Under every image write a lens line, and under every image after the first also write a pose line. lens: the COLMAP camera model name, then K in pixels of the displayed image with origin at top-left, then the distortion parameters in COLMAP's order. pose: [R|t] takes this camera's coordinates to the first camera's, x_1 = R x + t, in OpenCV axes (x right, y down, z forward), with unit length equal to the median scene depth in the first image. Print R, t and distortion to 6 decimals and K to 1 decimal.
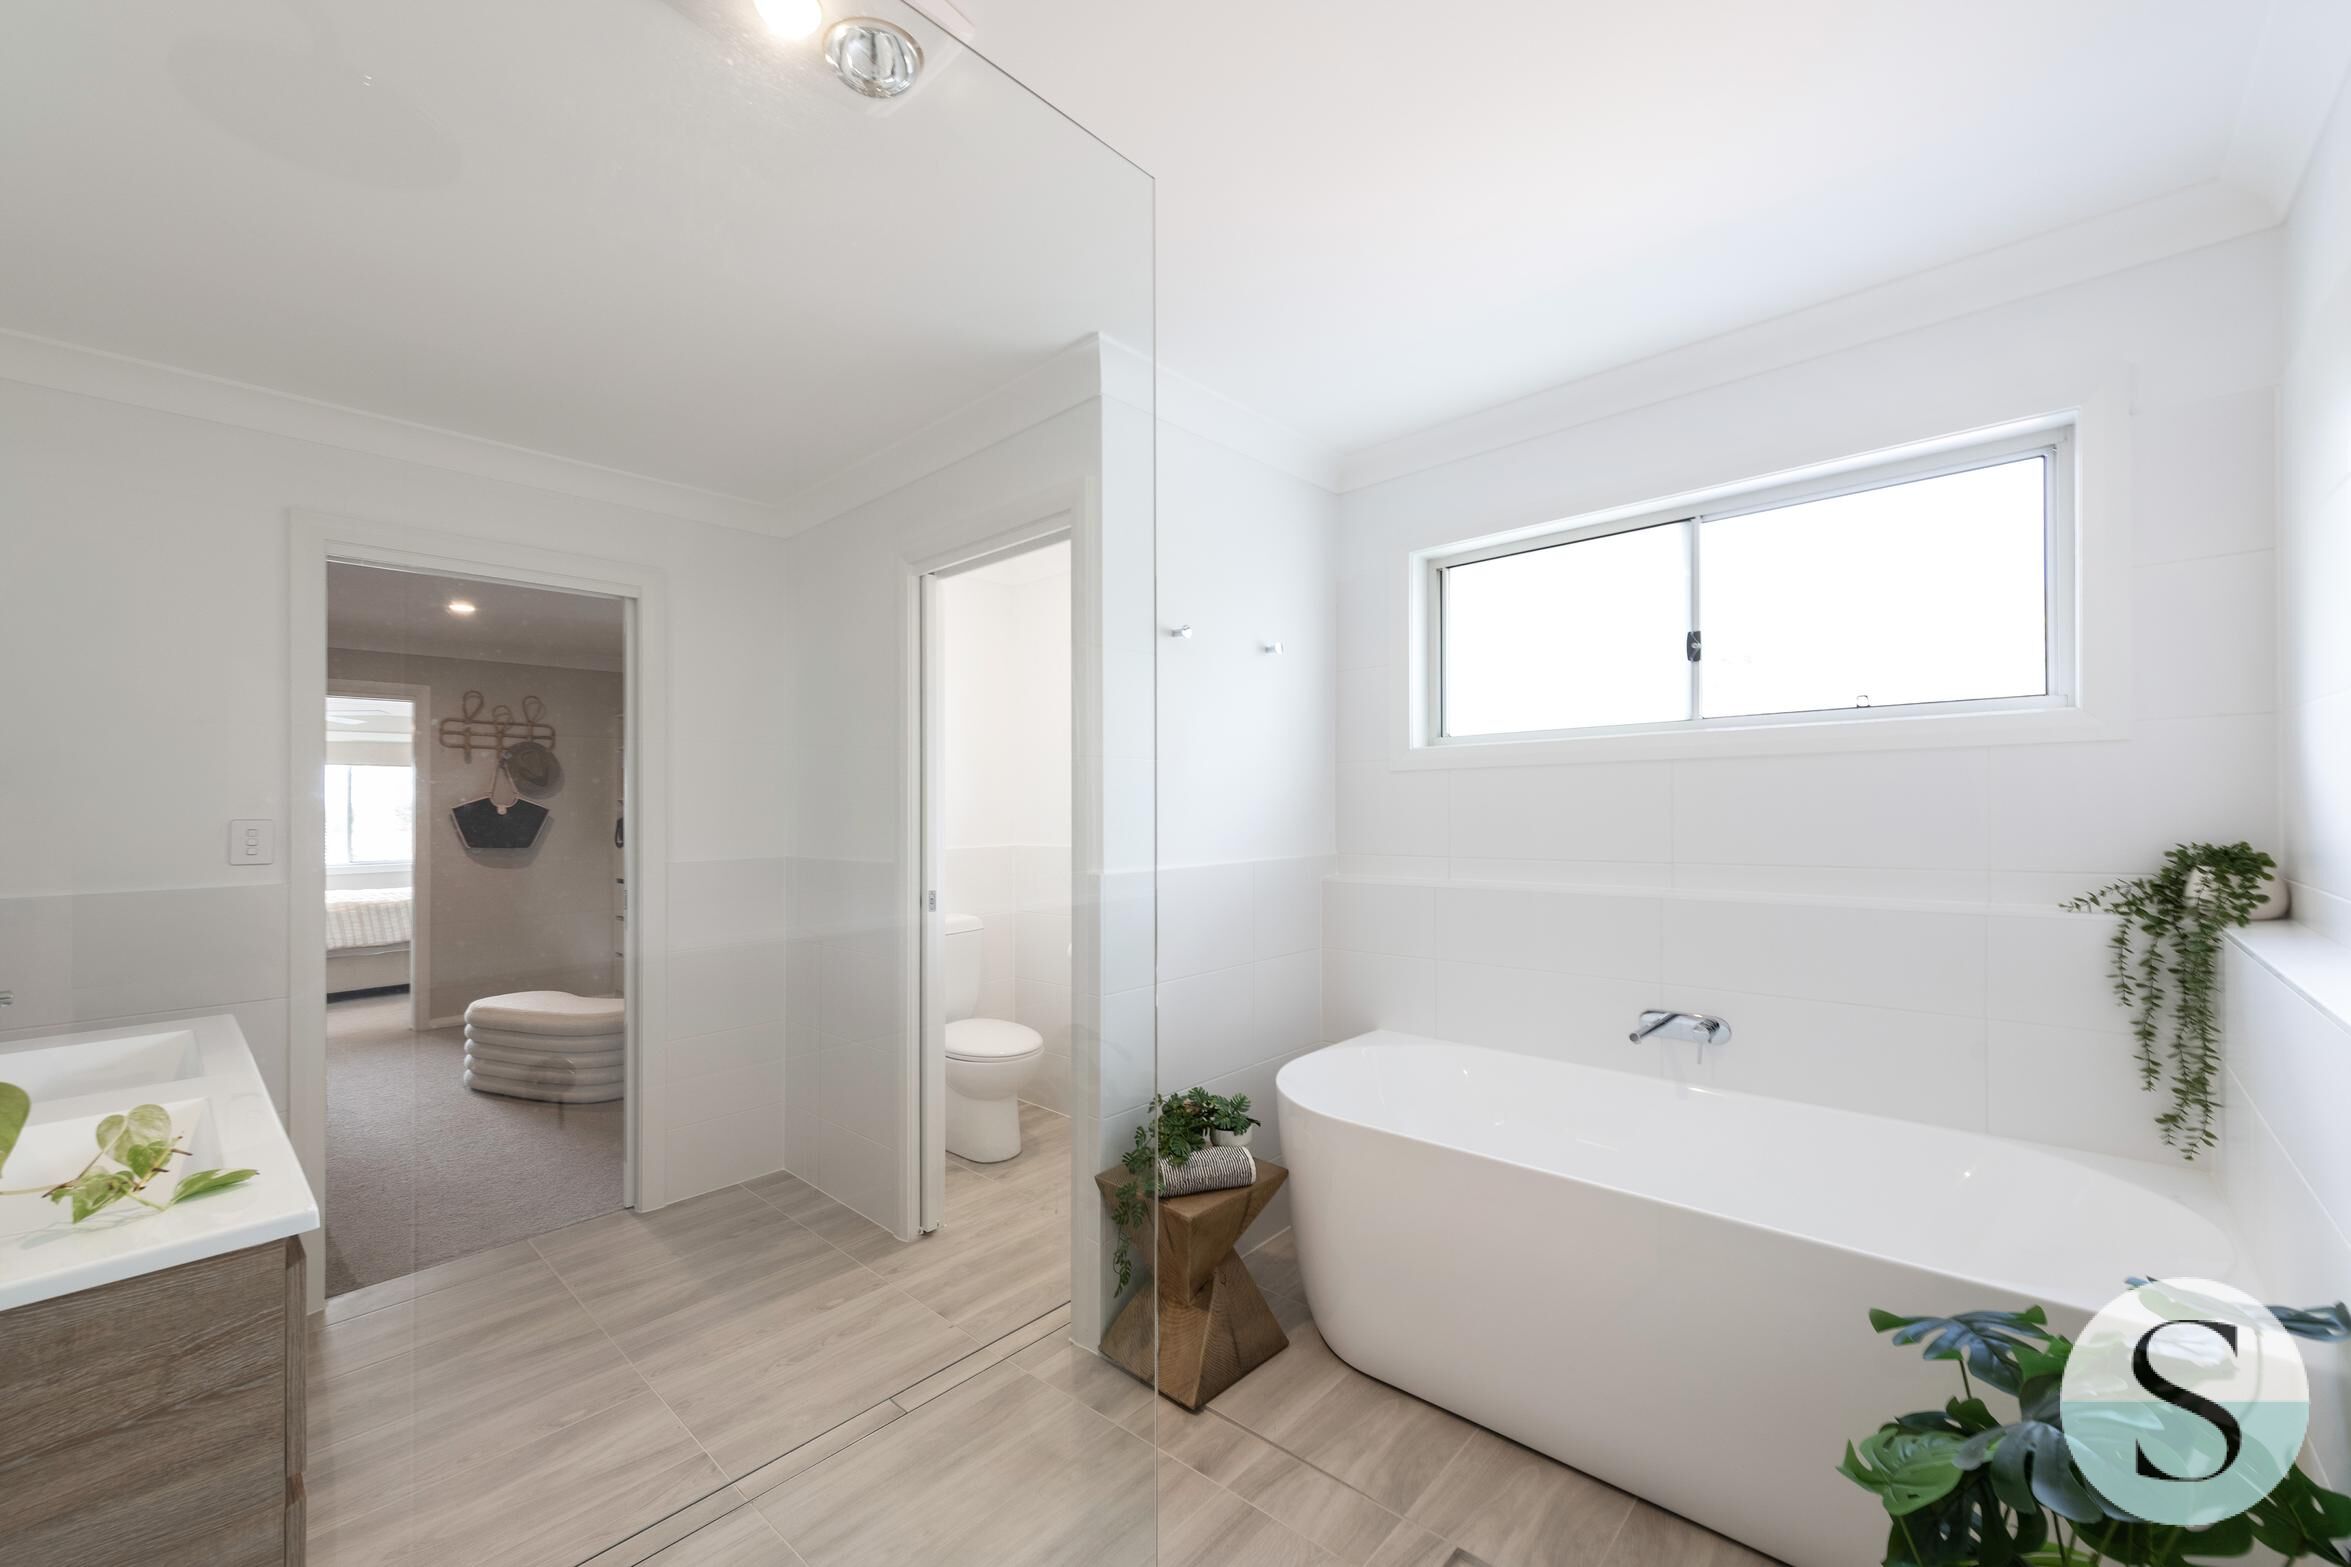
lens RADIAL K [[925.0, 0, 1179.0], [0, 925.0, 792.0], [0, 0, 1]] dist [0.014989, 0.000201]
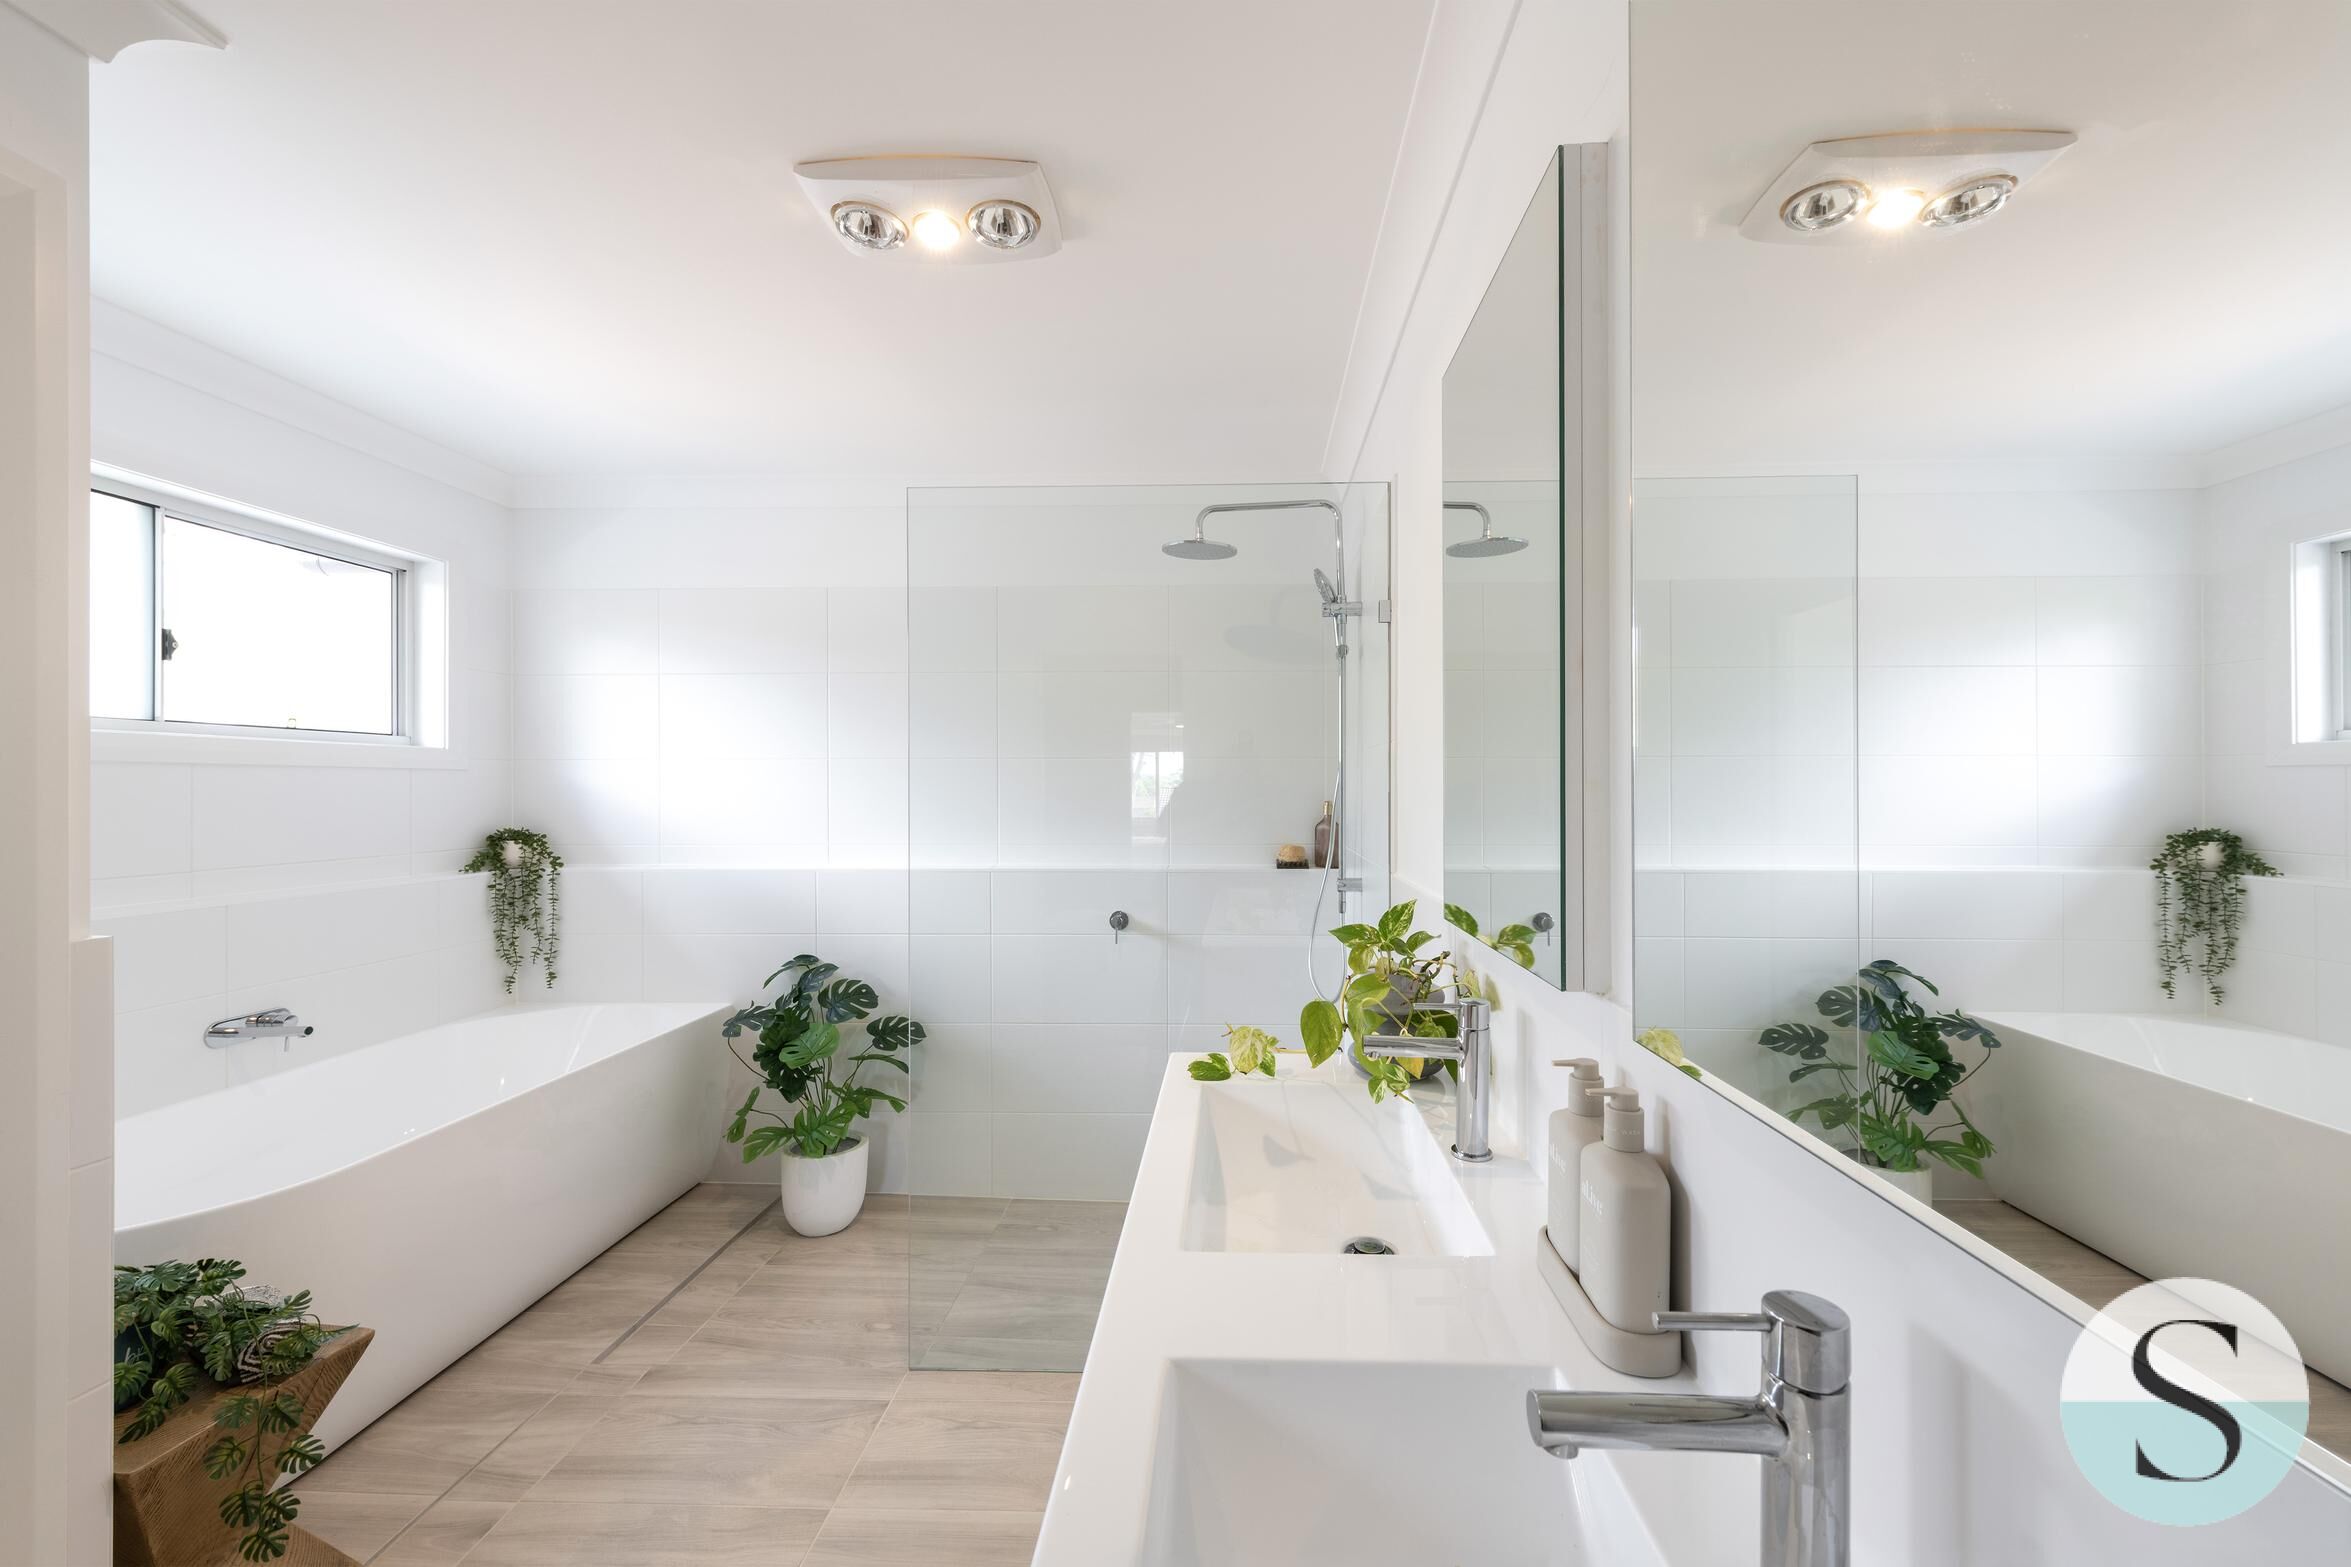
lens RADIAL K [[925.0, 0, 1182.6], [0, 925.0, 796.0], [0, 0, 1]] dist [0.014989, 0.000201]
pose [[-0.624332, 0.018642, 0.780937, -1.130768], [0.004965, 0.999790, -0.019897, 0.030729], [-0.781143, -0.008545, -0.624293, 1.048712]]
